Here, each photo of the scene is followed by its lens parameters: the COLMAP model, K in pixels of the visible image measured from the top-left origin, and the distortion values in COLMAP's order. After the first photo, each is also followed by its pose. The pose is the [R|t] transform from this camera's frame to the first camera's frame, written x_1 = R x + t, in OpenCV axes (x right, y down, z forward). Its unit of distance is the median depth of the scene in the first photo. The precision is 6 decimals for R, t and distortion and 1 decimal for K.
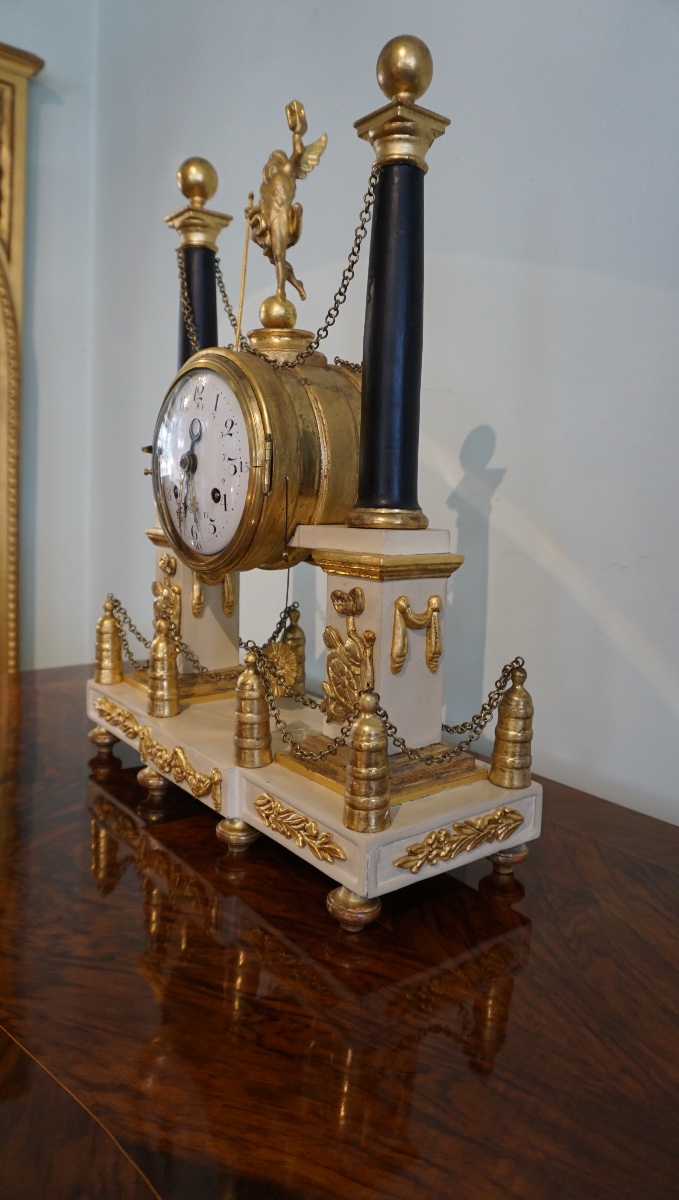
lens RADIAL K [[805.0, 0, 341.4], [0, 805.0, 602.5], [0, 0, 1]] dist [-0.047674, 0.000374]
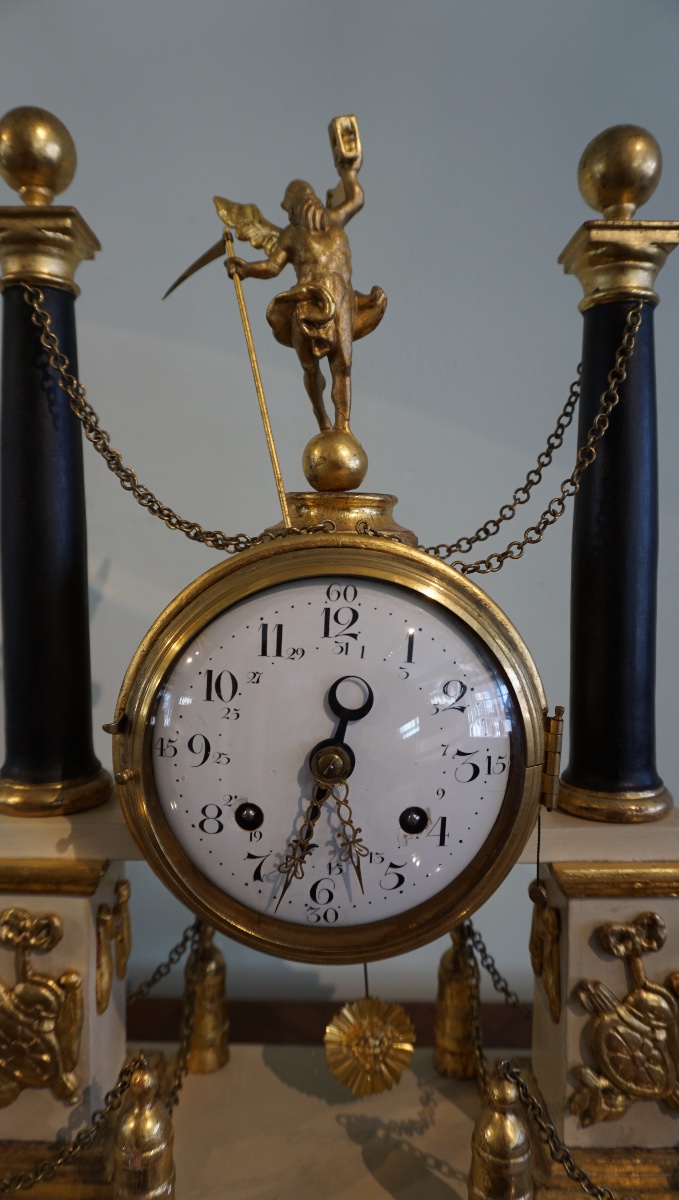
lens RADIAL K [[823.8, 0, 343.1], [0, 823.8, 599.0], [0, 0, 1]] dist [-0.045117, 0.001441]
pose [[0.611433, -0.062589, 0.788817, -0.591570], [0.114562, 0.993366, -0.009981, -0.273281], [-0.782959, 0.096471, 0.614547, 0.682867]]
